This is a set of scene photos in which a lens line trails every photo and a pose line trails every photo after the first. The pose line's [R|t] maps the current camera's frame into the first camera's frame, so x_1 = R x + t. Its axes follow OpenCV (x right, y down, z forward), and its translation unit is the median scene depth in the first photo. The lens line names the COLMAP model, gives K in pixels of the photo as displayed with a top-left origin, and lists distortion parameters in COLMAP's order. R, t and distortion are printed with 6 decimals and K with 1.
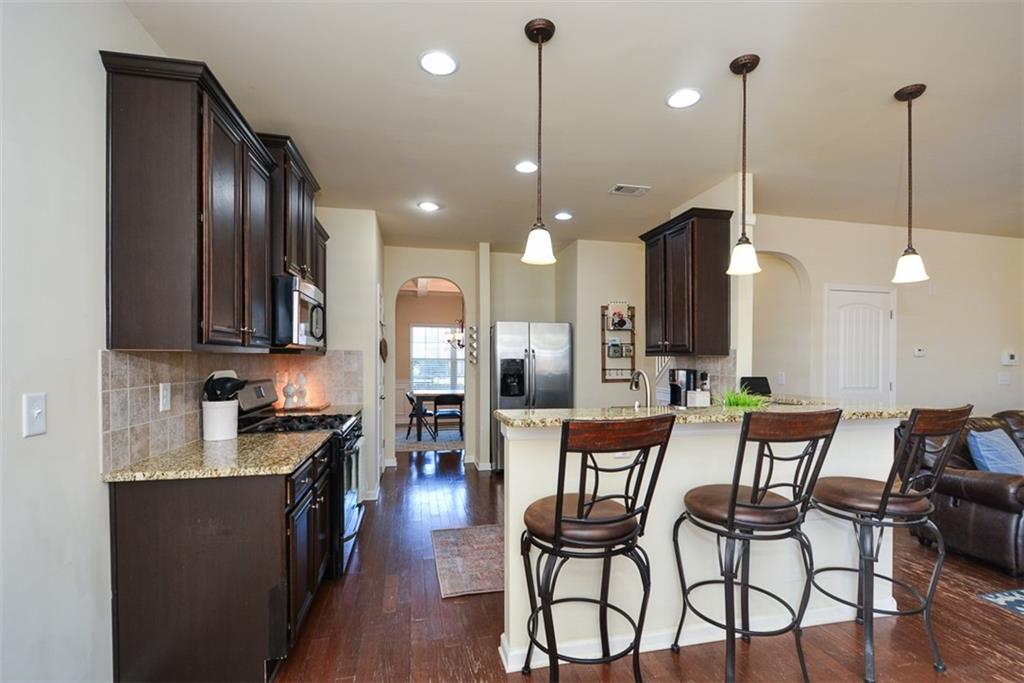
lens RADIAL K [[465.9, 0, 519.2], [0, 465.9, 370.4], [0, 0, 1]] dist [0.000287, 0.000210]
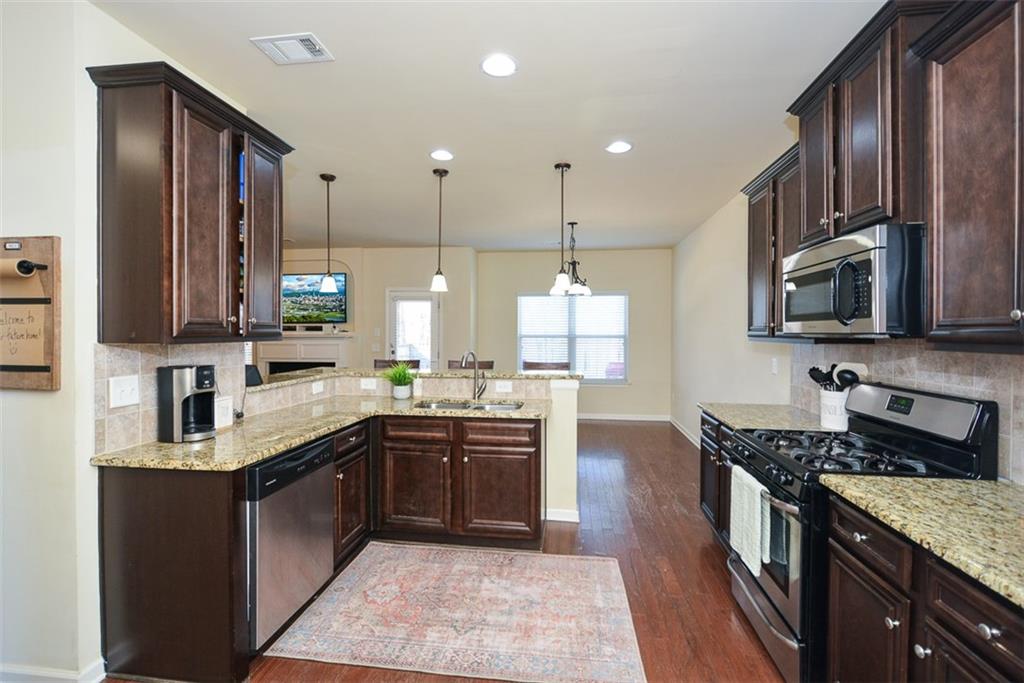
lens RADIAL K [[454.0, 0, 515.7], [0, 454.0, 338.8], [0, 0, 1]] dist [0.003392, -0.000080]
pose [[-0.941382, -0.012332, 0.337117, -0.165868], [0.000305, 0.999300, 0.037407, -0.045755], [-0.337342, 0.035317, -0.940719, 1.164569]]
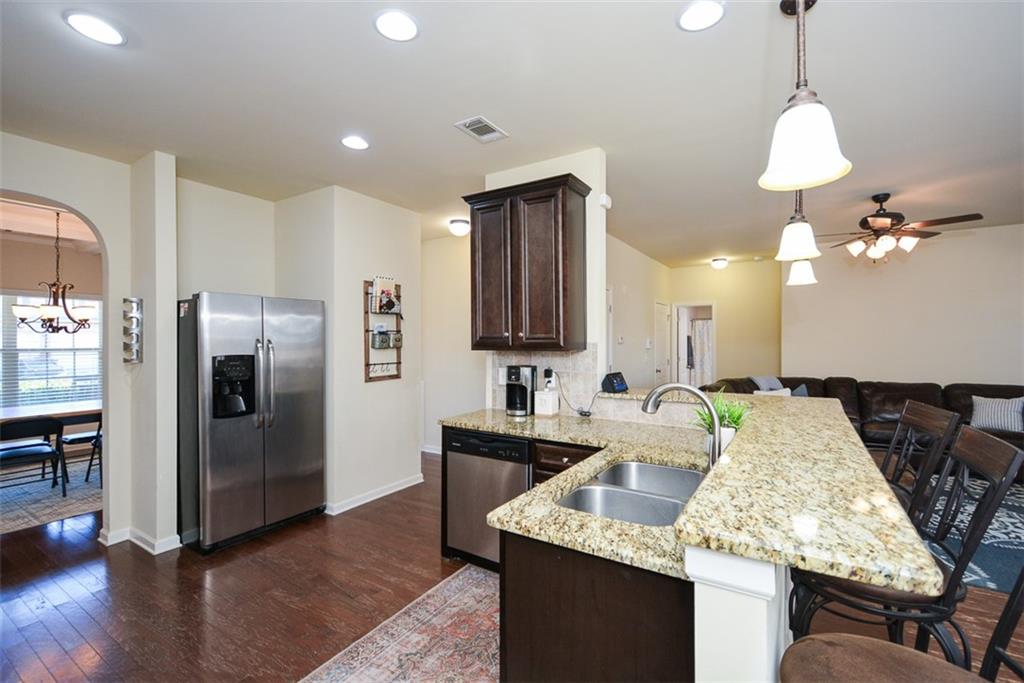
lens RADIAL K [[454.0, 0, 515.7], [0, 454.0, 338.8], [0, 0, 1]] dist [0.003392, -0.000080]
pose [[0.716141, -0.004963, 0.697938, -0.191129], [0.023832, 0.999565, -0.017346, -0.030734], [-0.697549, 0.029056, 0.715948, 0.363174]]
